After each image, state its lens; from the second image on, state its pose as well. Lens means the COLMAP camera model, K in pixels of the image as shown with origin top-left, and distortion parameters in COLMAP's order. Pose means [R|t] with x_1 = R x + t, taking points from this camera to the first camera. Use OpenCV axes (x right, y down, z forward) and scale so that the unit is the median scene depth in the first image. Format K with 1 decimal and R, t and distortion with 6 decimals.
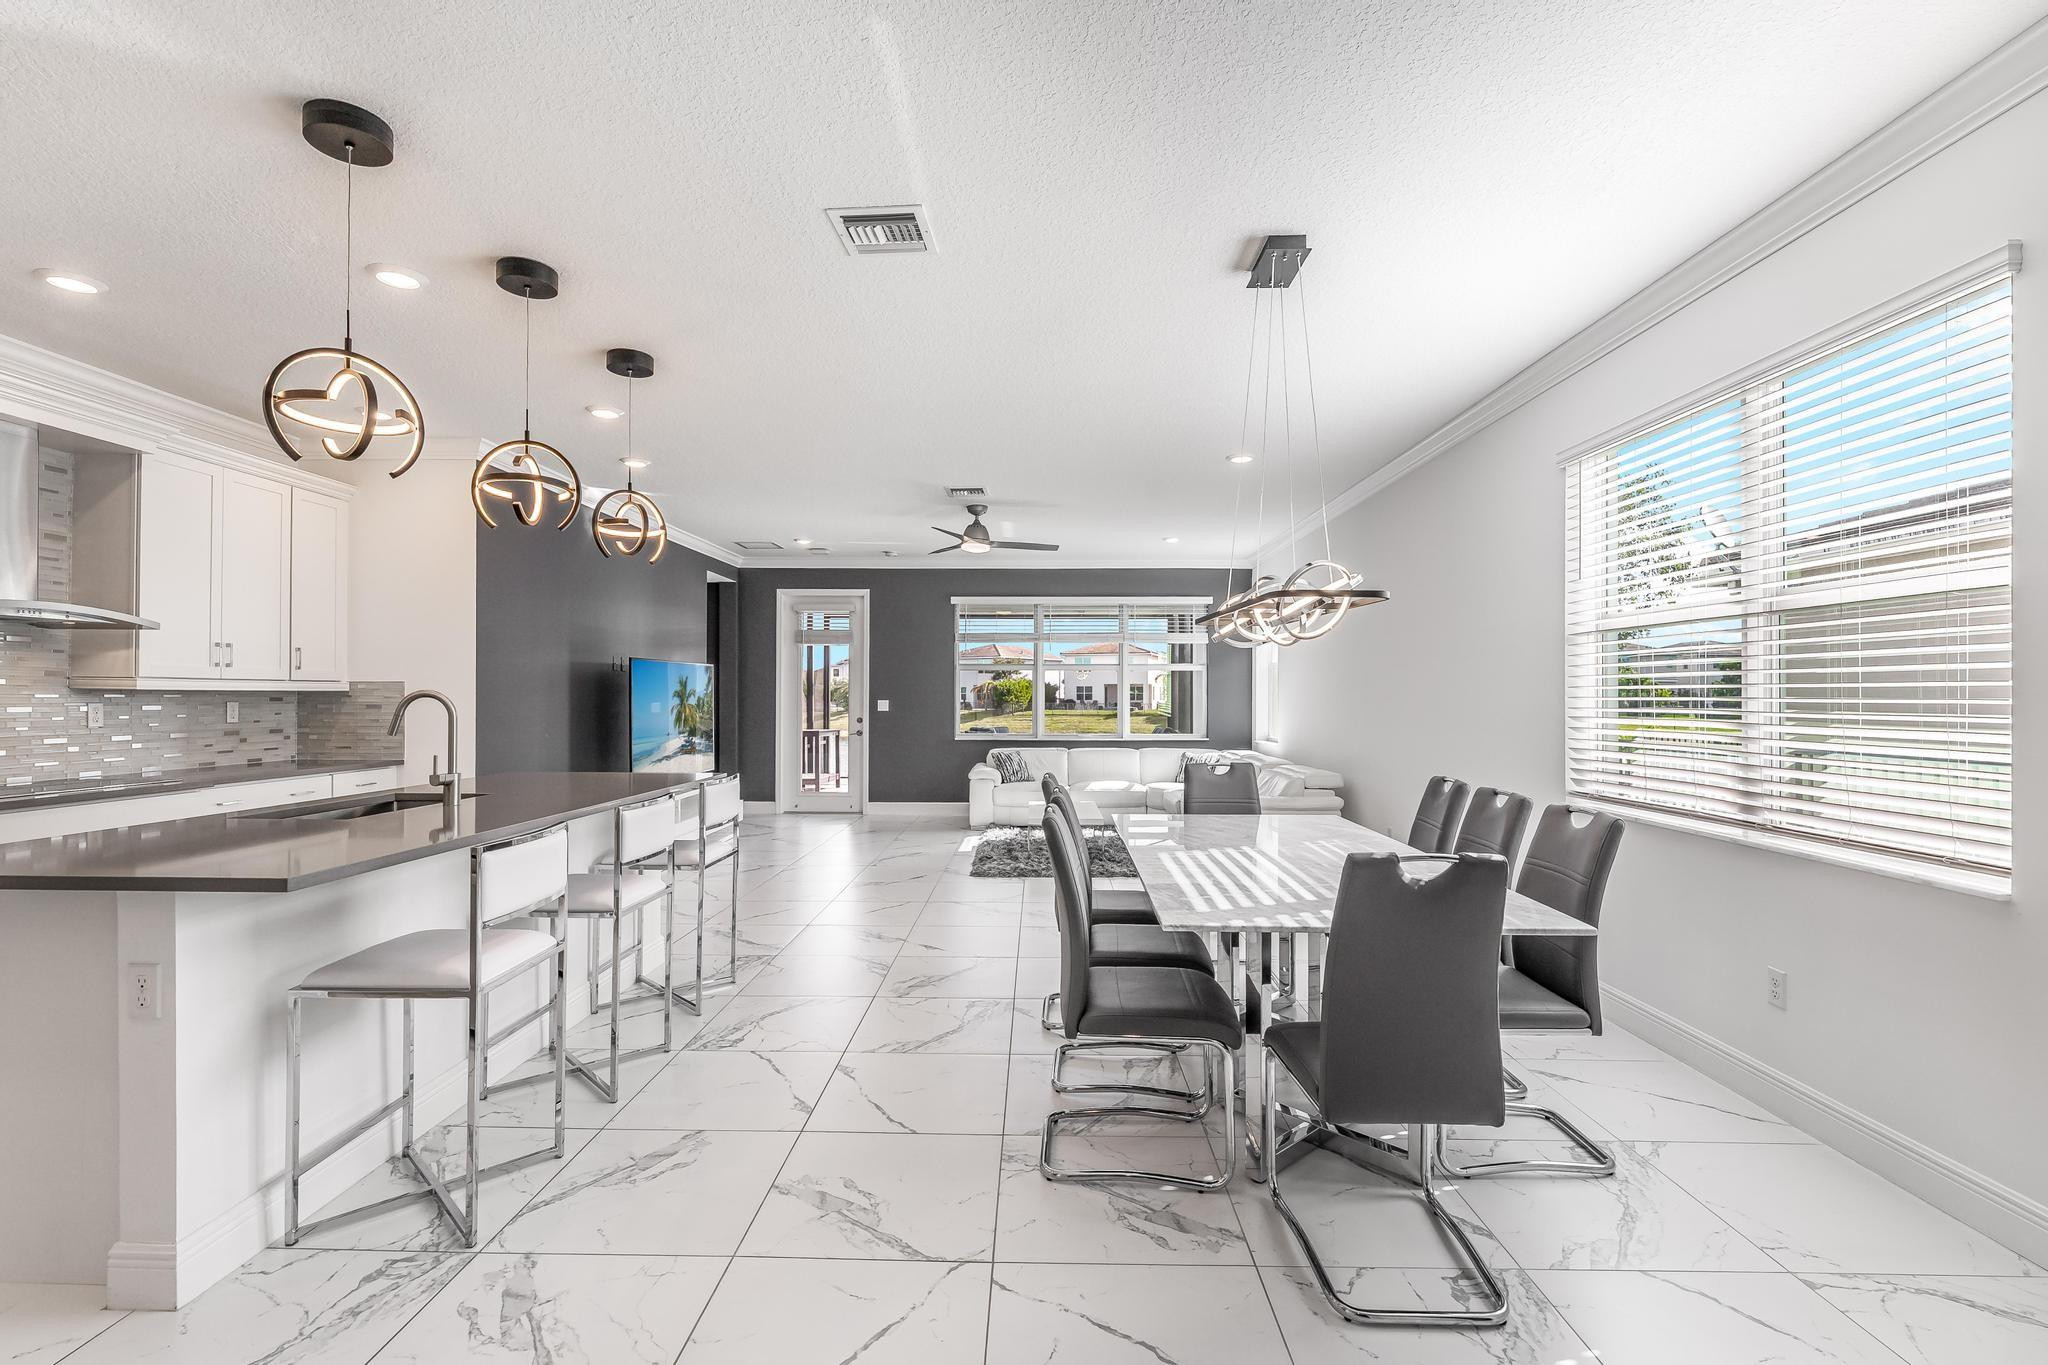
lens RADIAL K [[896.1, 0, 1020.3], [0, 896.1, 693.2], [0, 0, 1]] dist [-0.000881, -0.000130]
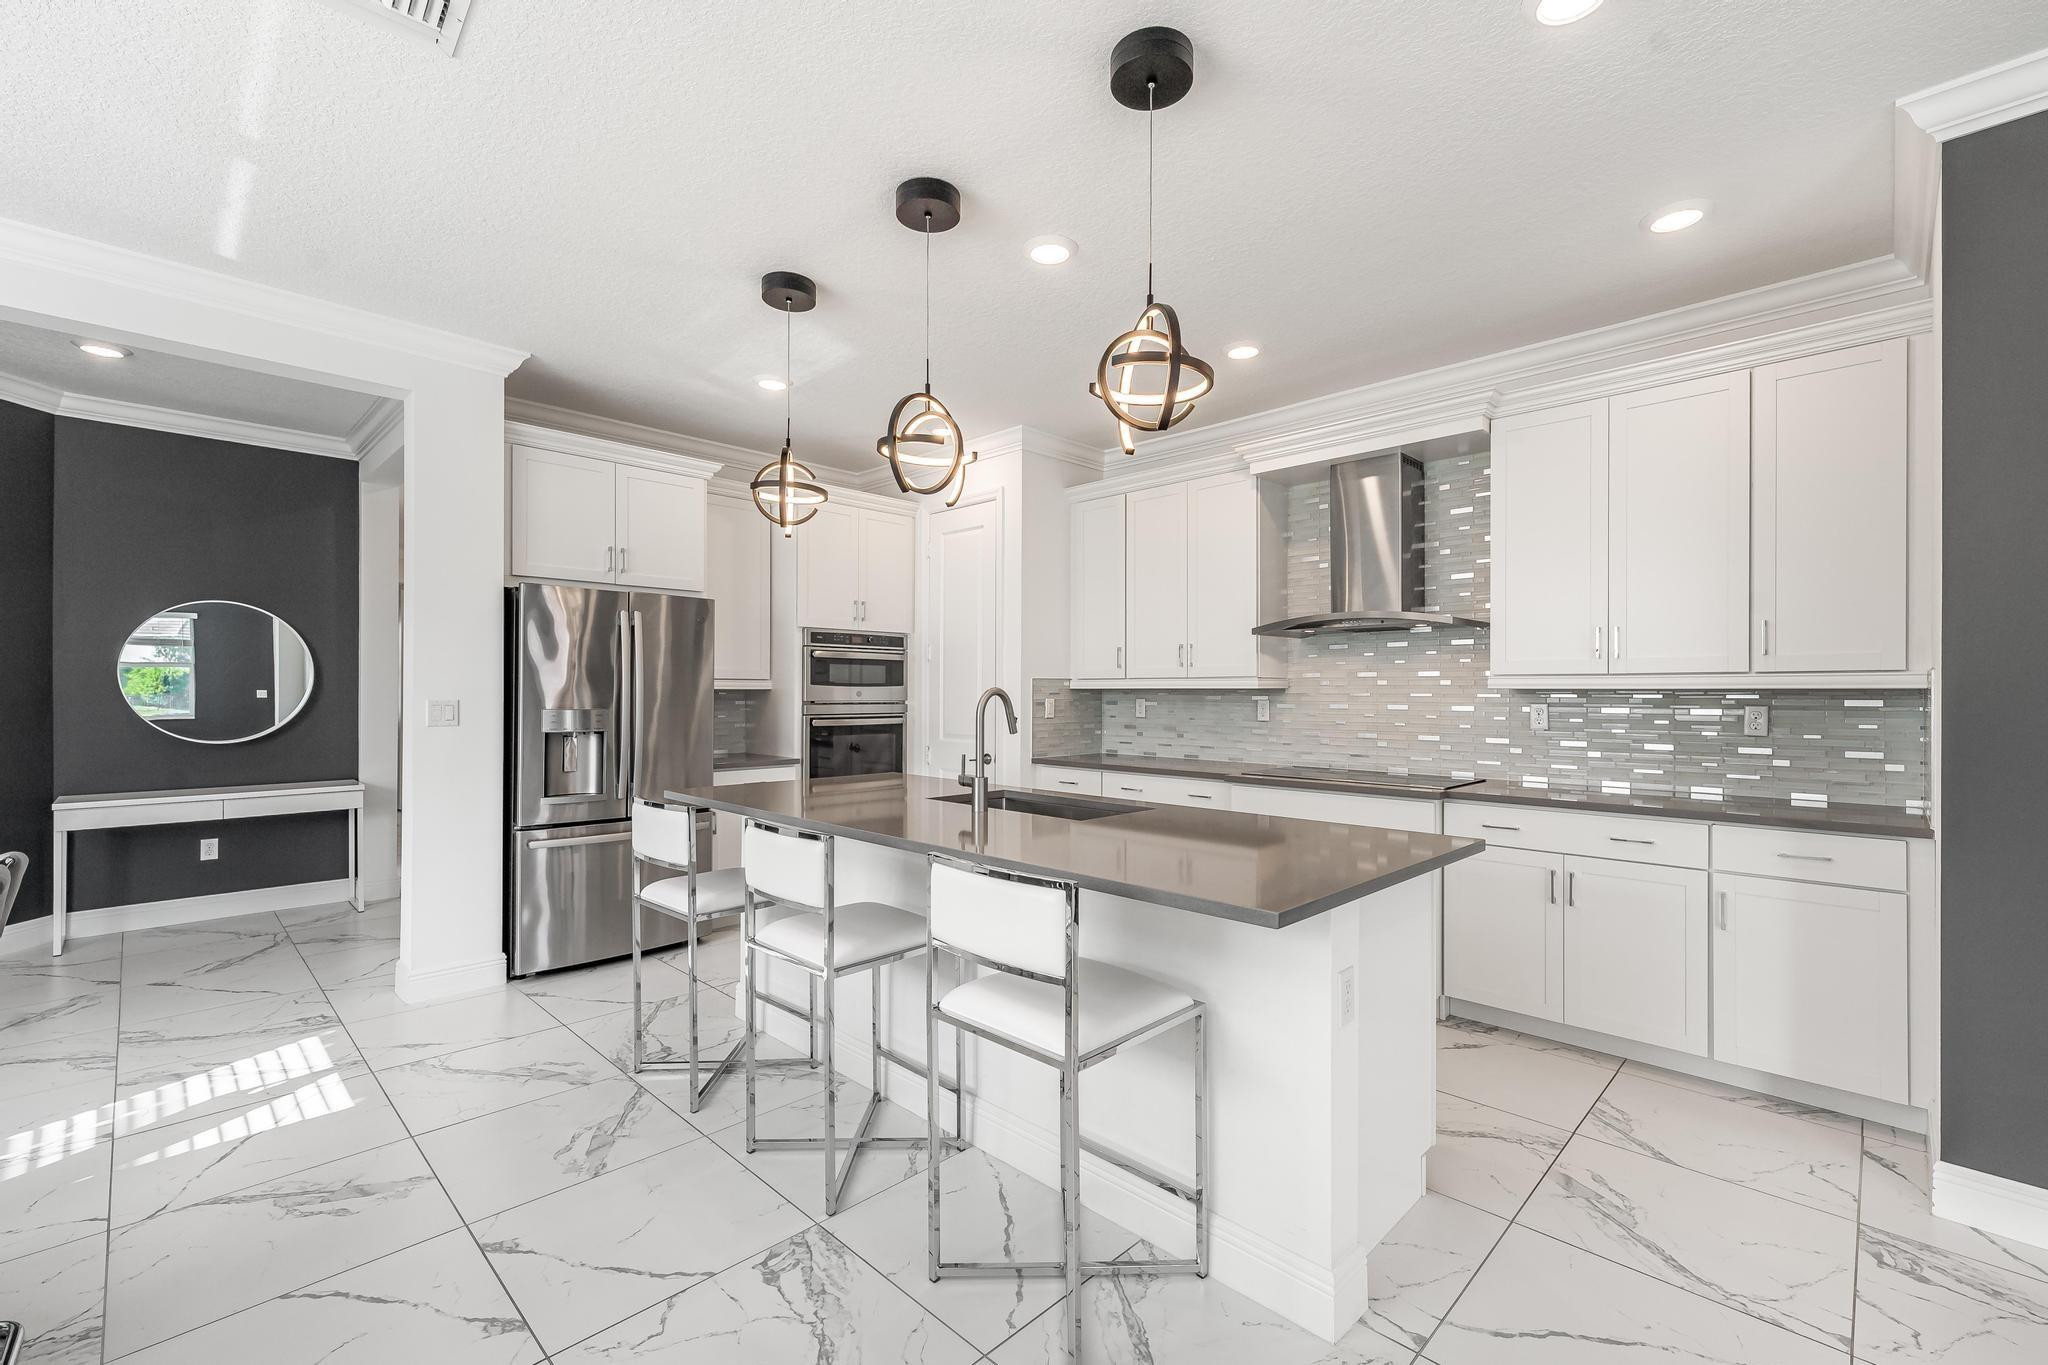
lens RADIAL K [[870.2, 0, 1027.5], [0, 870.2, 690.6], [0, 0, 1]] dist [0.006279, -0.000307]
pose [[-0.685479, -0.005984, -0.728067, -0.009902], [-0.002555, 0.999980, -0.005813, 0.005080], [0.728087, -0.002124, -0.685481, 1.507697]]
